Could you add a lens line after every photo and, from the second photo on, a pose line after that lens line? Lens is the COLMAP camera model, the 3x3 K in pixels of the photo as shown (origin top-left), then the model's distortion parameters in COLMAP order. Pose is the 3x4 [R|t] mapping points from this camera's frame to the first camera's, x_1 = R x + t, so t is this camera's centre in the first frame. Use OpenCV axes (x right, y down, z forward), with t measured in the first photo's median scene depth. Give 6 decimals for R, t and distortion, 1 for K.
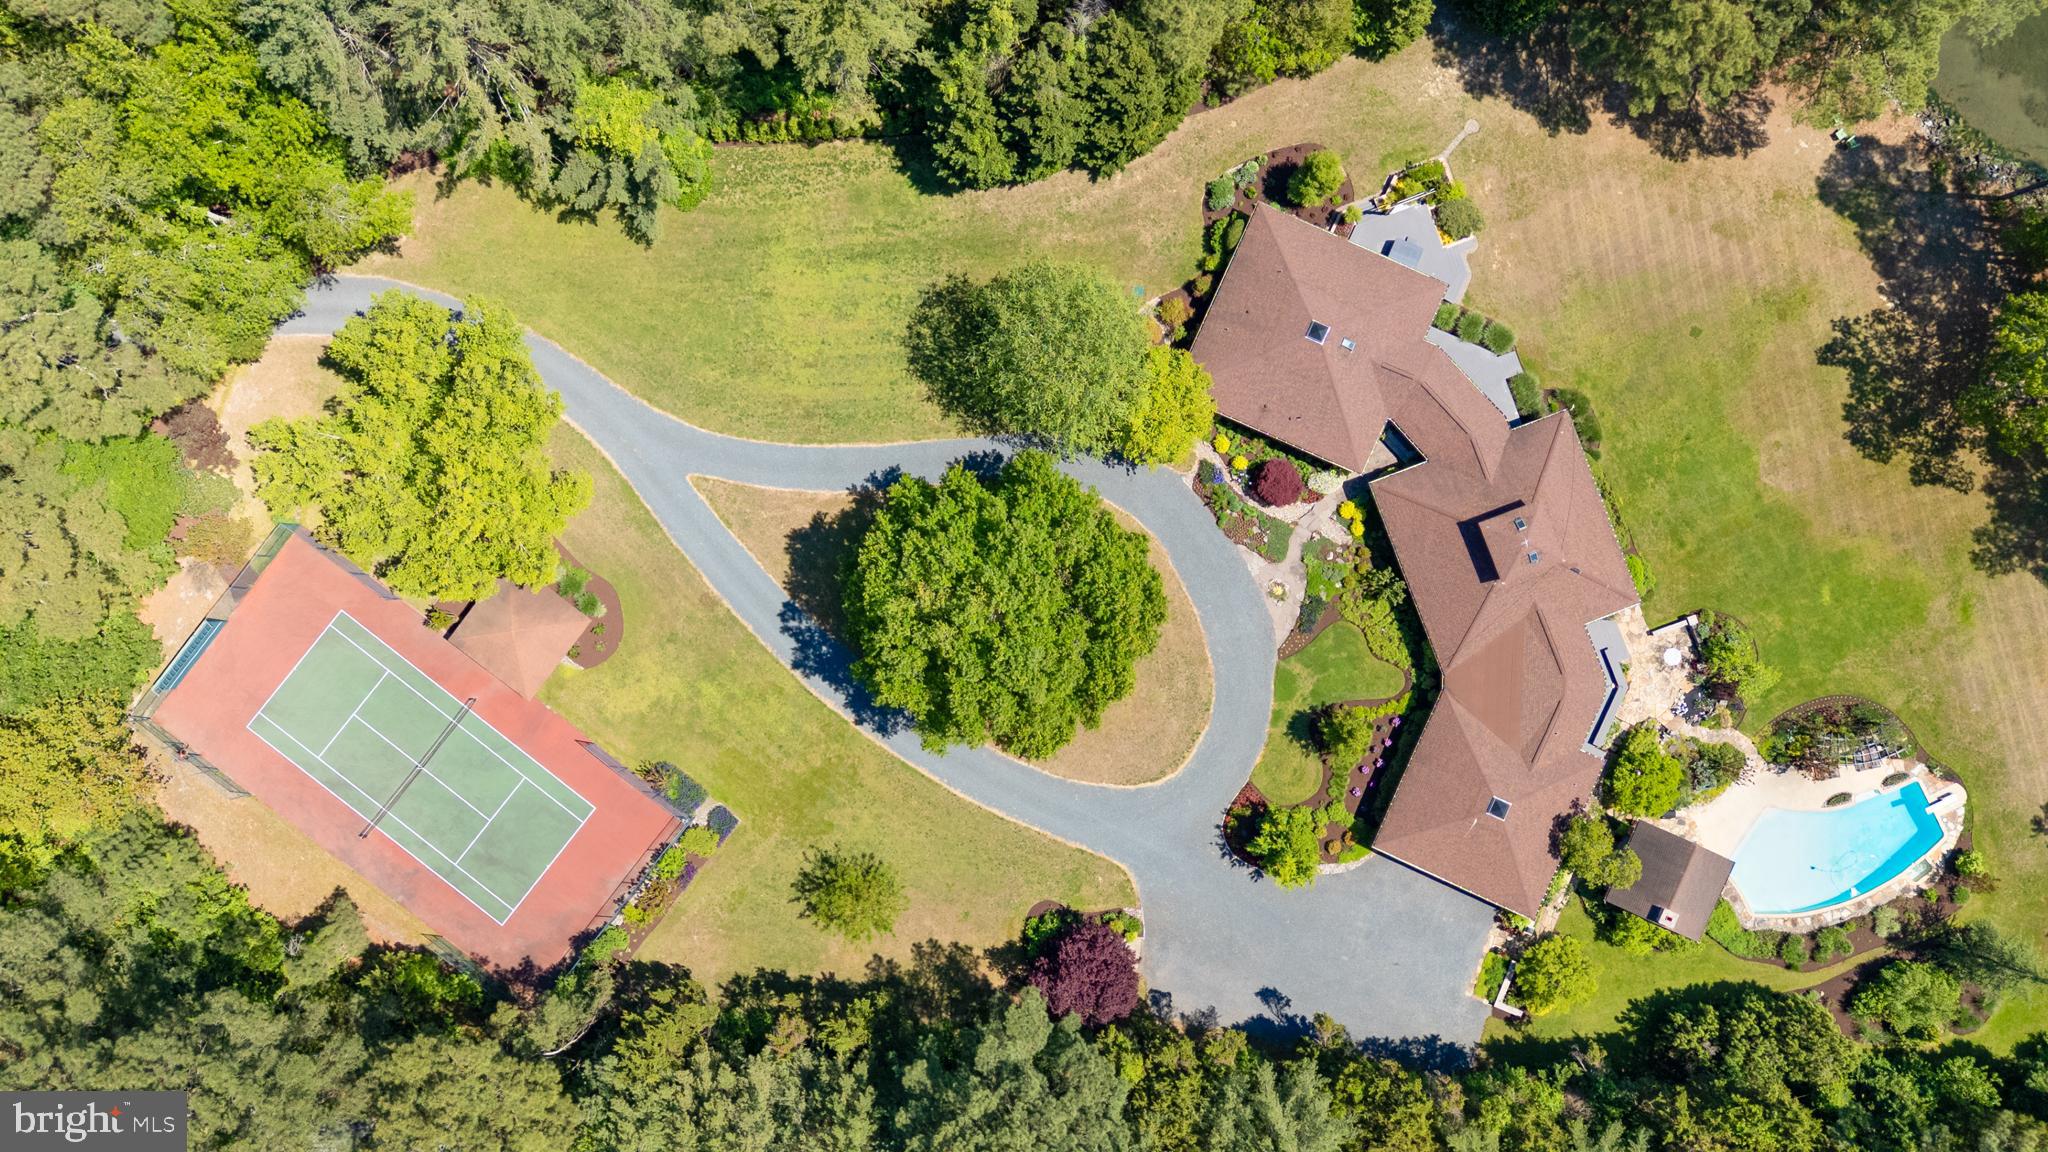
lens RADIAL K [[1499.1, 0, 1024.7], [0, 1499.1, 575.0], [0, 0, 1]] dist [0.052816, -0.043838]
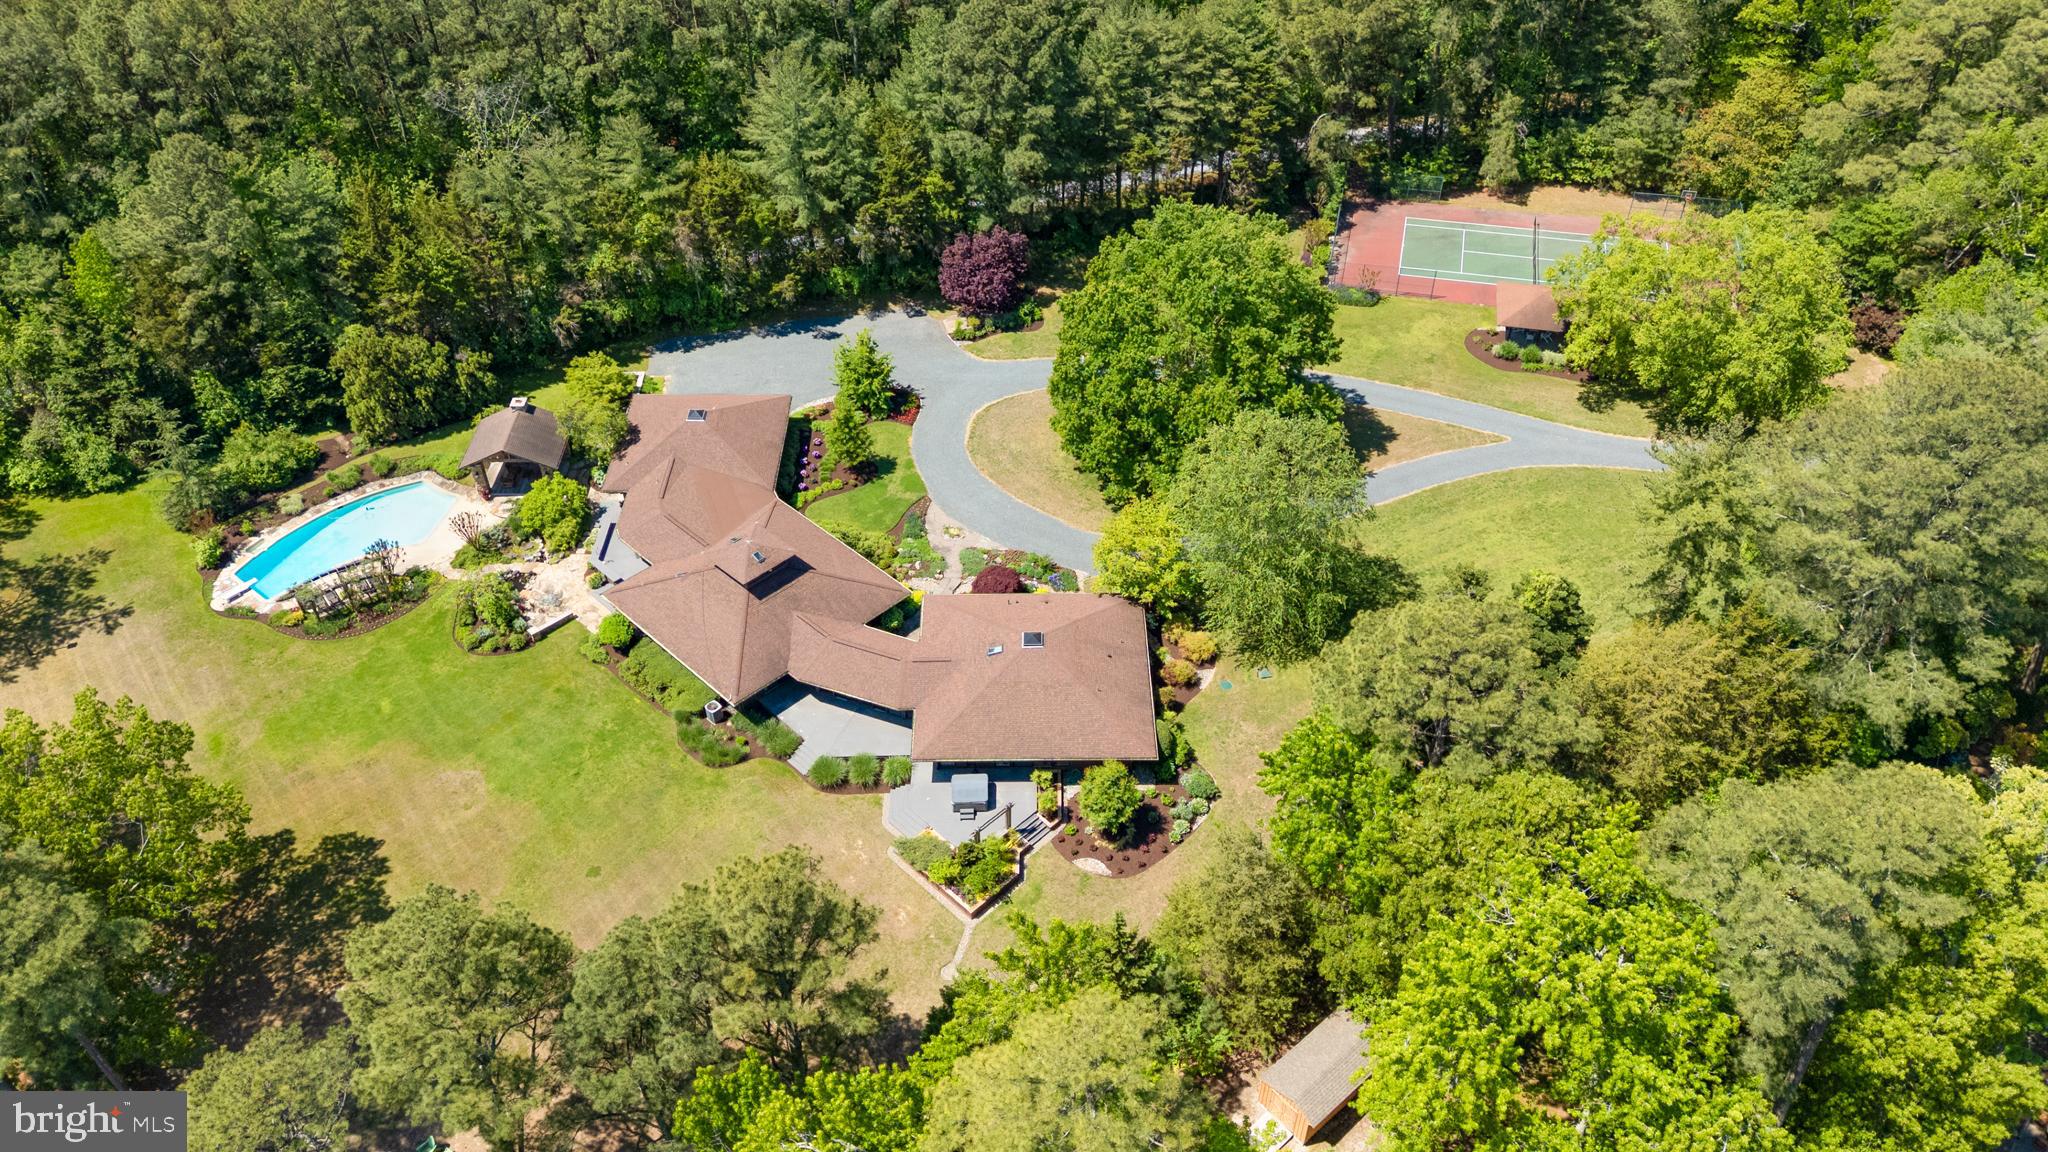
lens RADIAL K [[1499.1, 0, 1023.4], [0, 1499.1, 576.6], [0, 0, 1]] dist [0.052816, -0.043838]
pose [[-0.911232, 0.281798, -0.300411, 0.434687], [-0.411579, -0.594438, 0.690830, -0.715940], [0.016099, 0.753149, 0.657653, 0.365651]]
